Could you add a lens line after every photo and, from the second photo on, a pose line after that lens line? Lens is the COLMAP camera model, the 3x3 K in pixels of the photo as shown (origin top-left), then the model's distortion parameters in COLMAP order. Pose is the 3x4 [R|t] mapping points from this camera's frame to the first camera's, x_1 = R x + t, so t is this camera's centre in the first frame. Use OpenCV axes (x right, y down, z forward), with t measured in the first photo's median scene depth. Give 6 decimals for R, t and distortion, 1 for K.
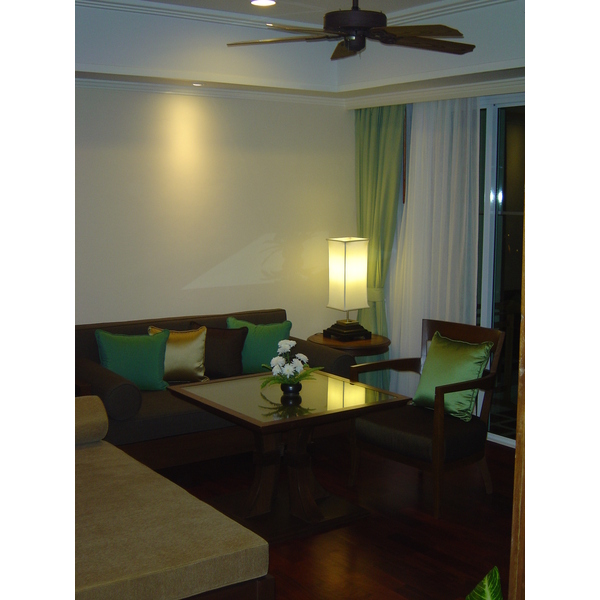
lens RADIAL K [[858.6, 0, 300.0], [0, 858.6, 300.0], [0, 0, 1]] dist [0.020574, 0.026283]
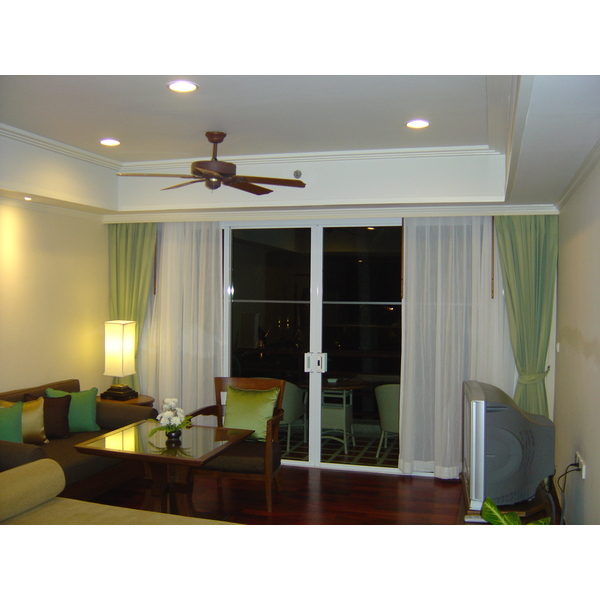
lens RADIAL K [[660.3, 0, 300.0], [0, 660.3, 300.0], [0, 0, 1]] dist [-0.134865, 0.010639]
pose [[0.790300, -0.005745, 0.612693, -0.361947], [0.069616, 0.994323, -0.080473, -0.005902], [-0.608753, 0.106251, 0.786213, 0.057892]]
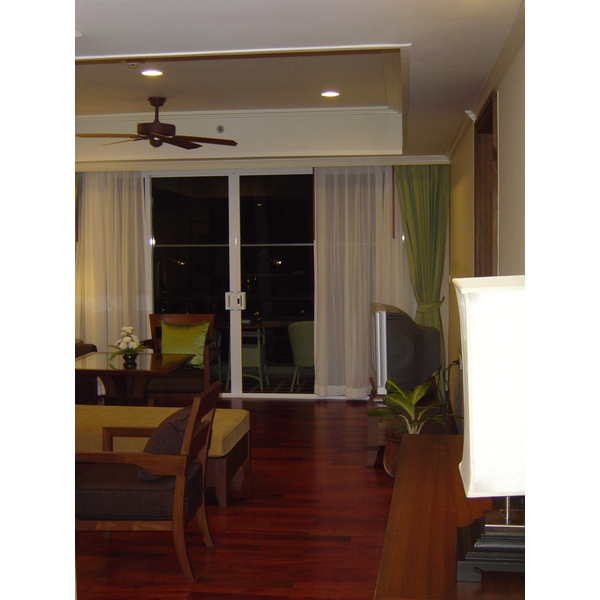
lens RADIAL K [[847.1, 0, 300.0], [0, 847.1, 300.0], [0, 0, 1]] dist [-0.132457, -0.013704]
pose [[0.678824, -0.060710, 0.731787, -0.697848], [0.101696, 0.994745, -0.011811, 0.038058], [-0.727224, 0.082437, 0.681431, -0.201577]]
